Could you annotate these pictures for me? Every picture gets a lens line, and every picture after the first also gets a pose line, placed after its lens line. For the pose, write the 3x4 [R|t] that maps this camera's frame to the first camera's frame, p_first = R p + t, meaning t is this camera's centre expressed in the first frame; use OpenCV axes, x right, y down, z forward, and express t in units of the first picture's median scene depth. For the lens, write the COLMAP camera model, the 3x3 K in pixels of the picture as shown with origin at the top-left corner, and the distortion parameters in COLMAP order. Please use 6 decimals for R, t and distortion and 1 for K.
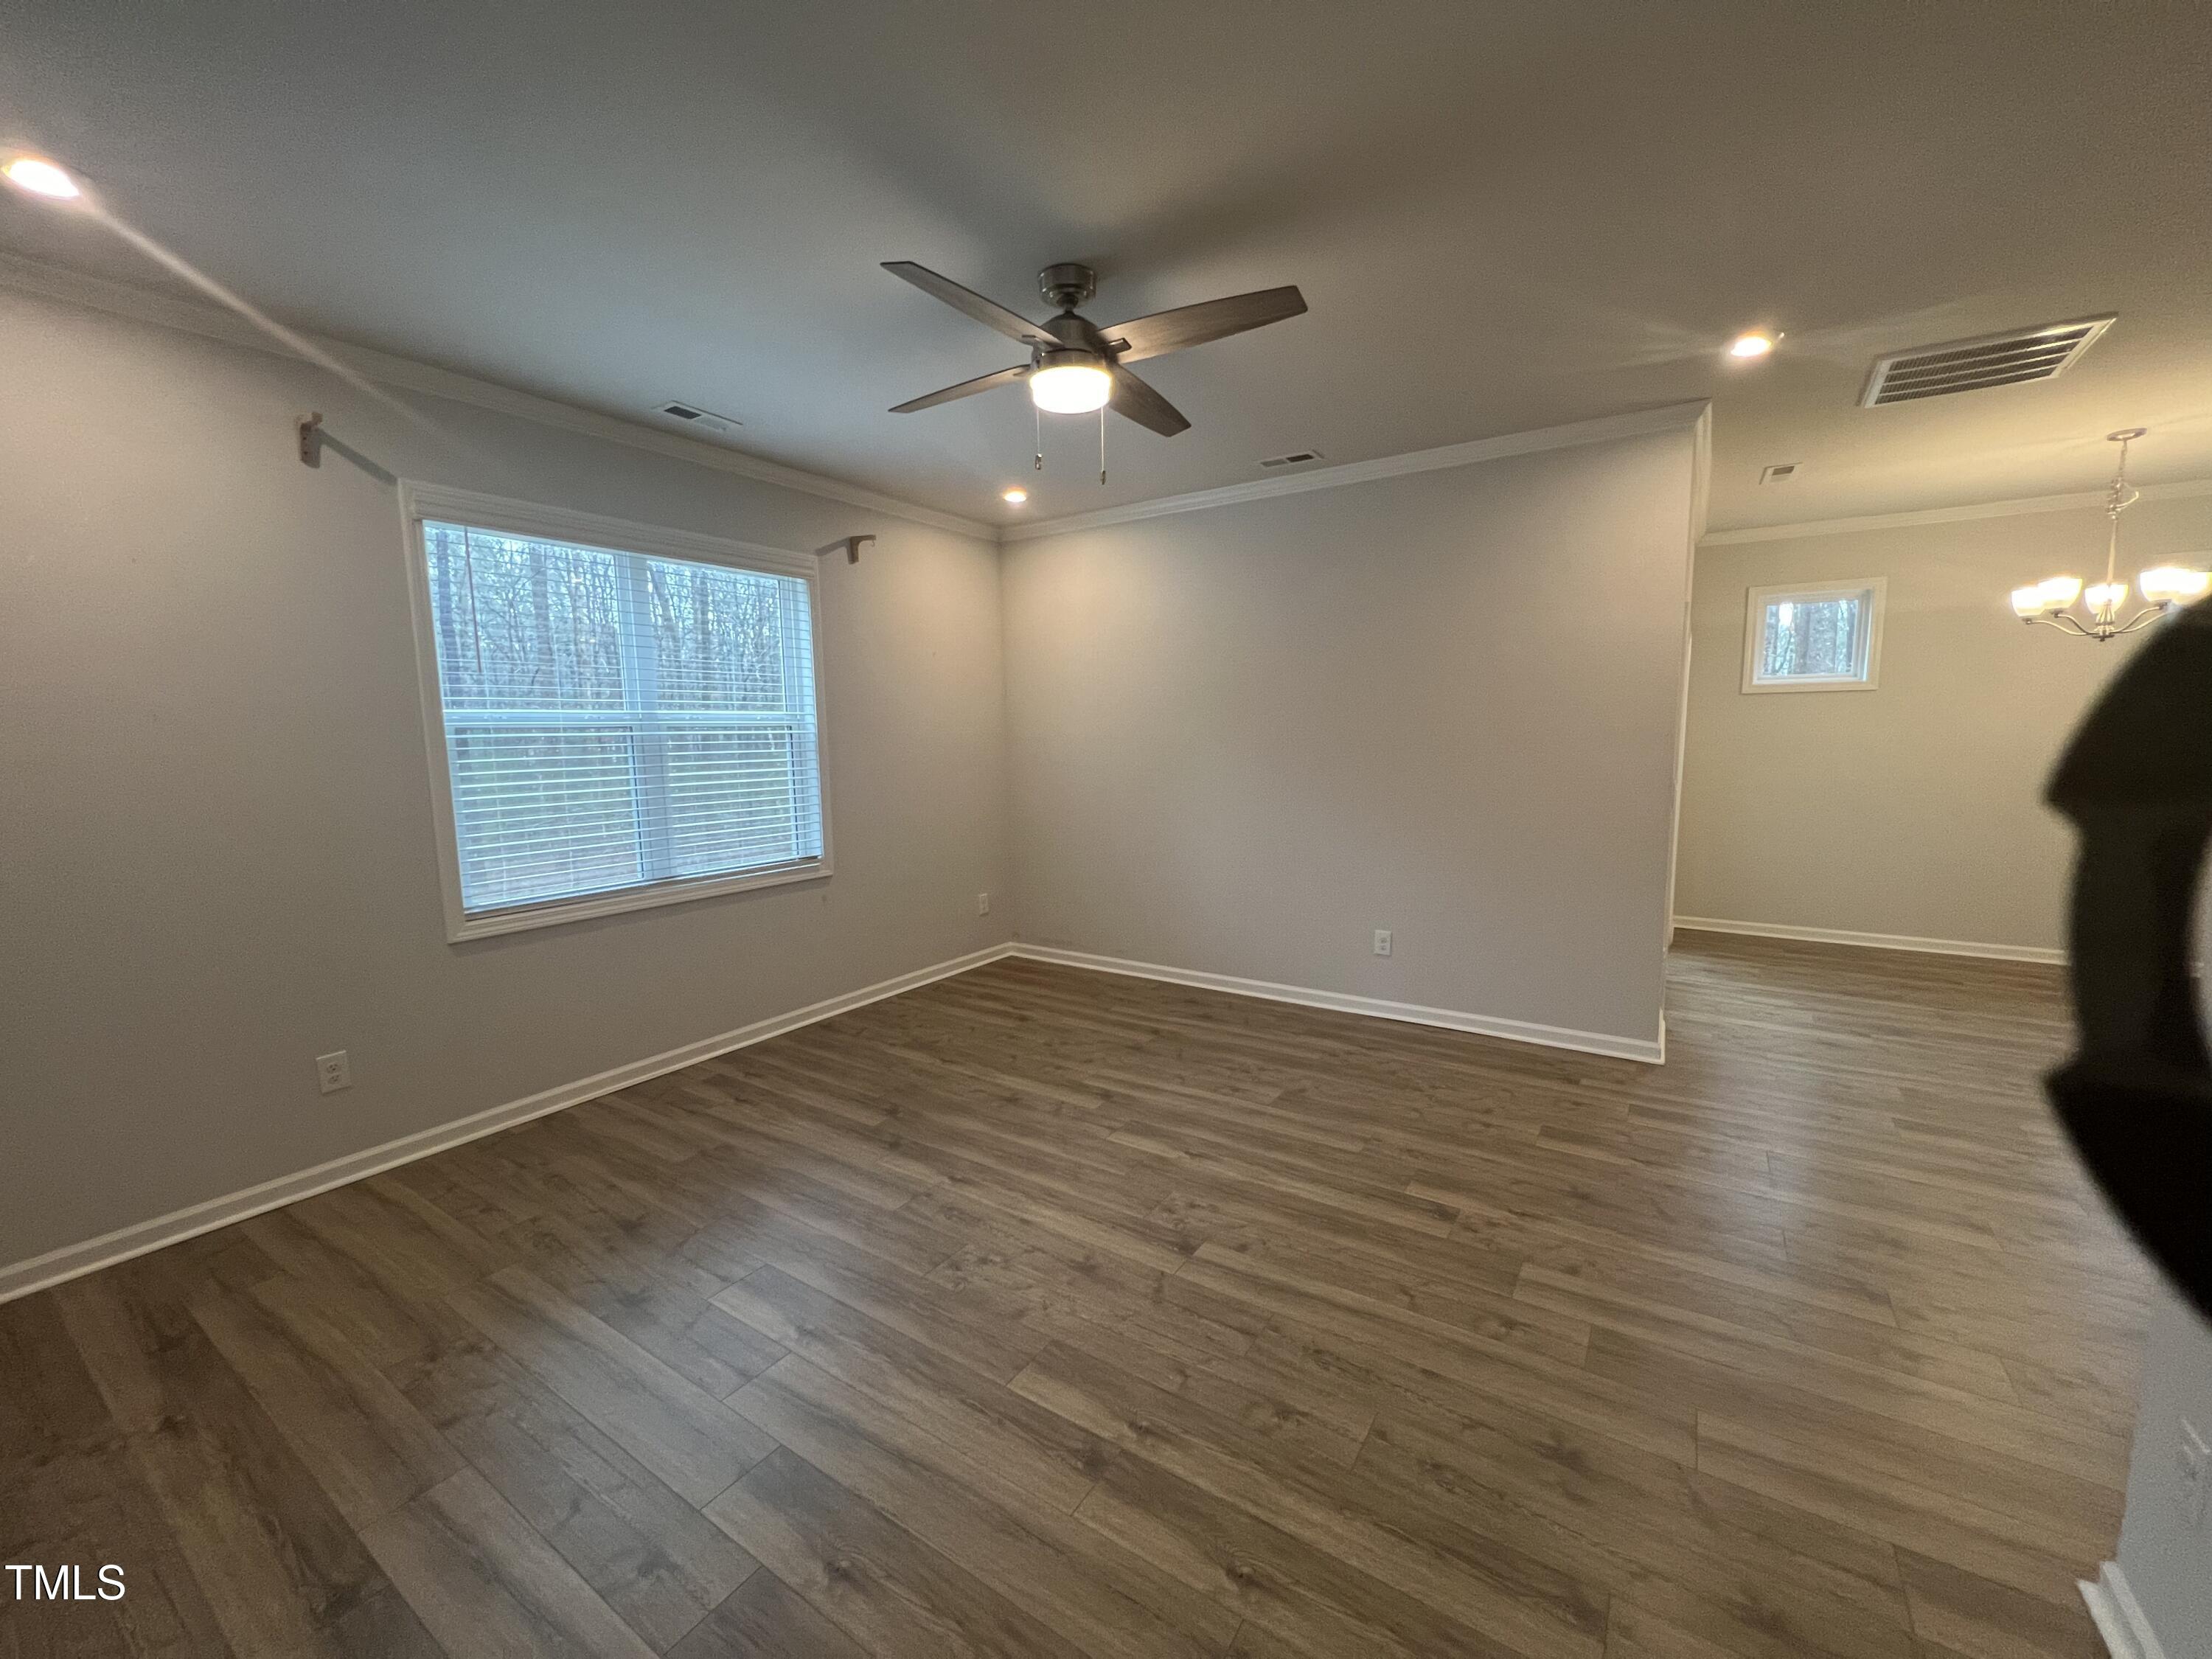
lens RADIAL K [[879.6, 0, 1118.8], [0, 879.6, 826.8], [0, 0, 1]] dist [-0.001682, 0.000391]
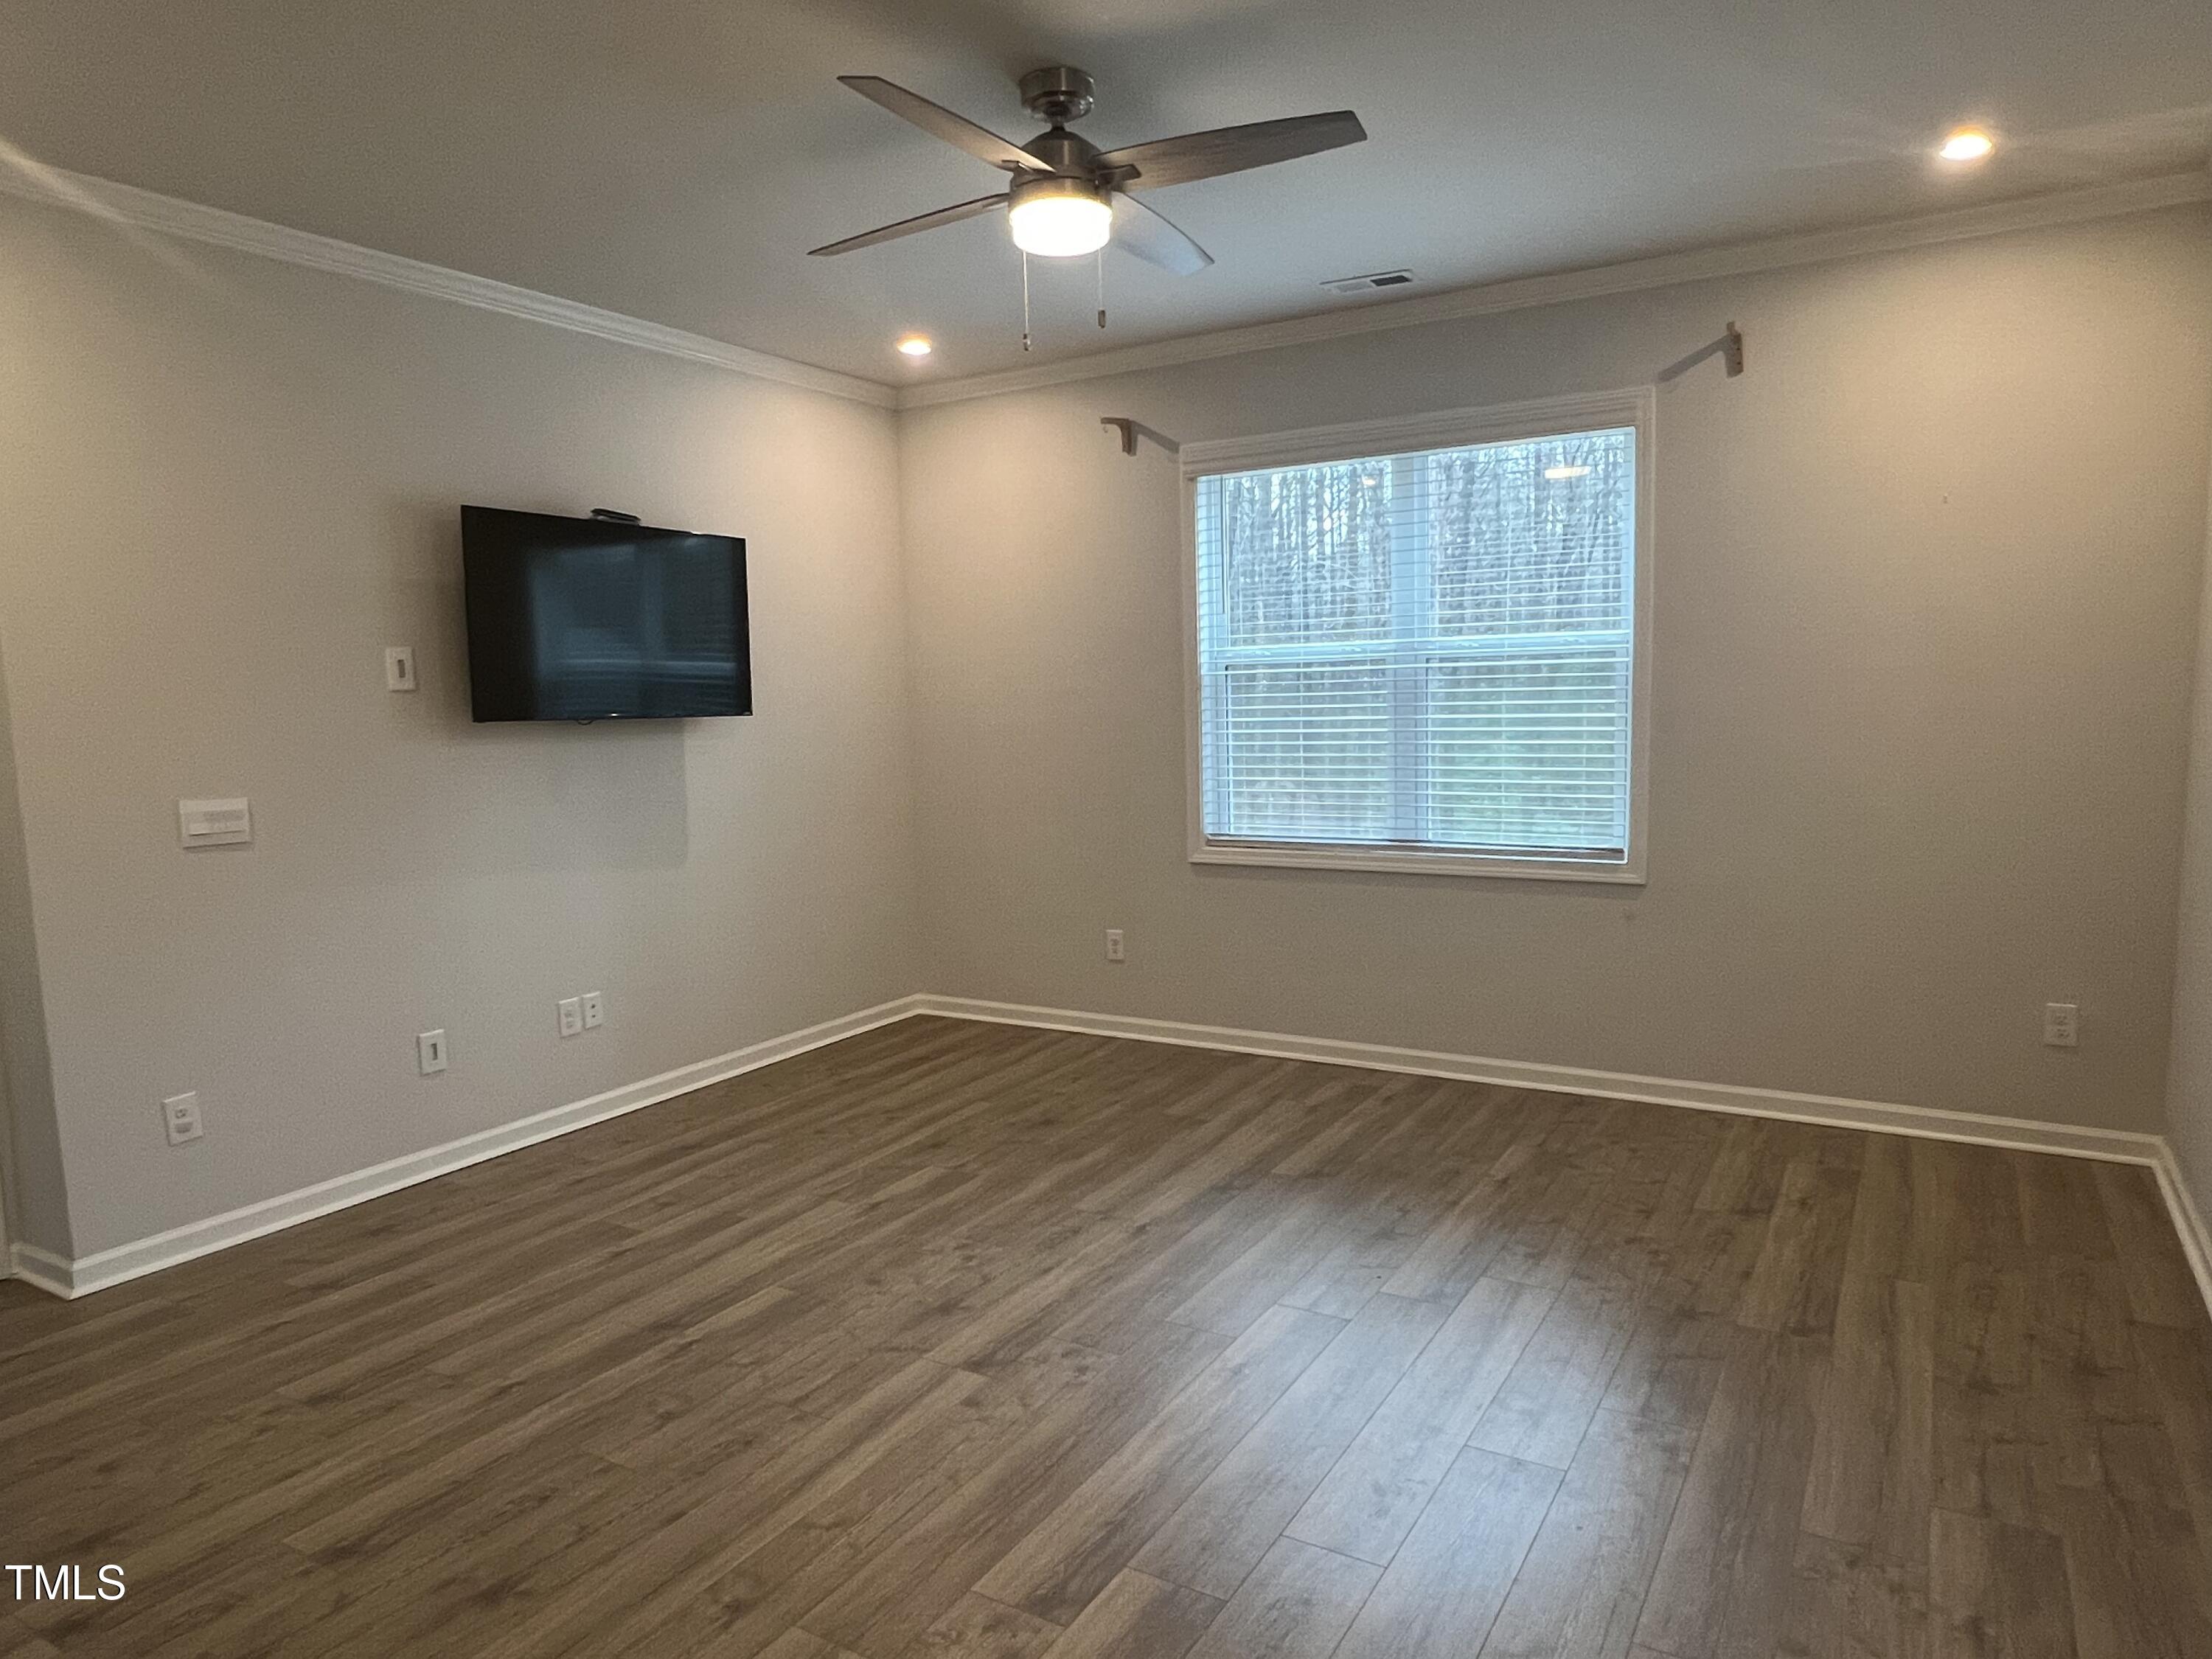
lens RADIAL K [[1413.0, 0, 1109.0], [0, 1413.0, 831.6], [0, 0, 1]] dist [0.000720, -0.001387]
pose [[0.030580, 0.114254, -0.992981, 0.901220], [-0.085327, 0.990117, 0.111296, -0.084969], [0.995884, 0.081325, 0.040027, 0.754860]]
